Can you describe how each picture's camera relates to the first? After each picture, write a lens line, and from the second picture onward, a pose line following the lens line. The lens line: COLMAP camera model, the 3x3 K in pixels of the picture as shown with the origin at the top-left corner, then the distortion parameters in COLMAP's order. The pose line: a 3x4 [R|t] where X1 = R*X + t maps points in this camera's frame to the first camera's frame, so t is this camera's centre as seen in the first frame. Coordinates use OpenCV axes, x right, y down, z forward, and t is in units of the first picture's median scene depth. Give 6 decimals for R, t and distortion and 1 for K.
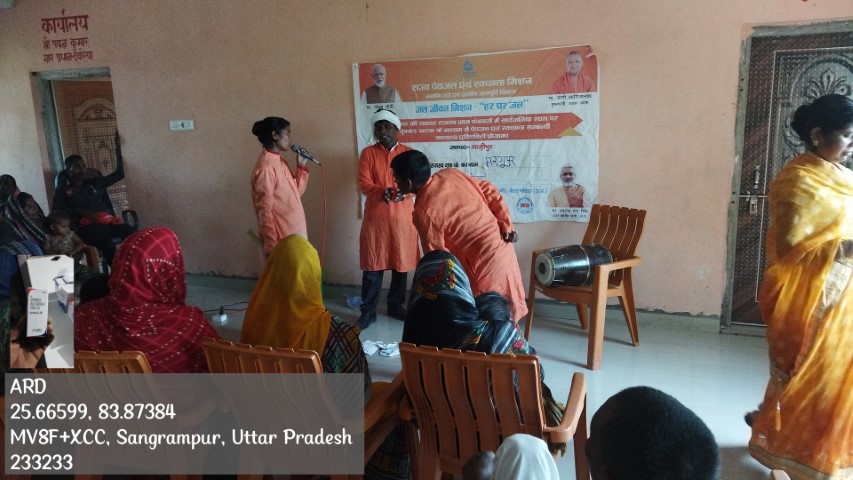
lens RADIAL K [[623.6, 0, 426.5], [0, 623.6, 240.0], [0, 0, 1]] dist [0.093938, -0.132881]
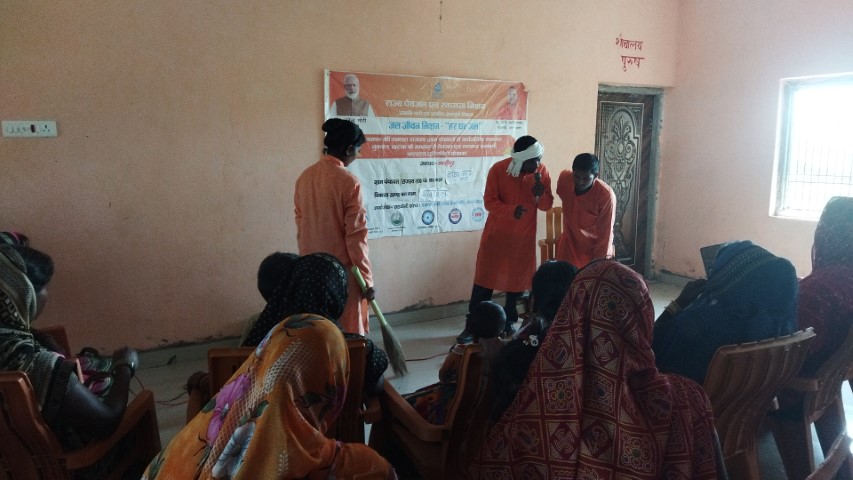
lens RADIAL K [[623.6, 0, 426.5], [0, 623.6, 240.0], [0, 0, 1]] dist [0.093938, -0.132881]
pose [[0.597685, -0.085991, 0.797106, -0.799689], [0.132276, 0.991183, 0.007744, -0.030375], [-0.790744, 0.100809, 0.603789, 0.388665]]
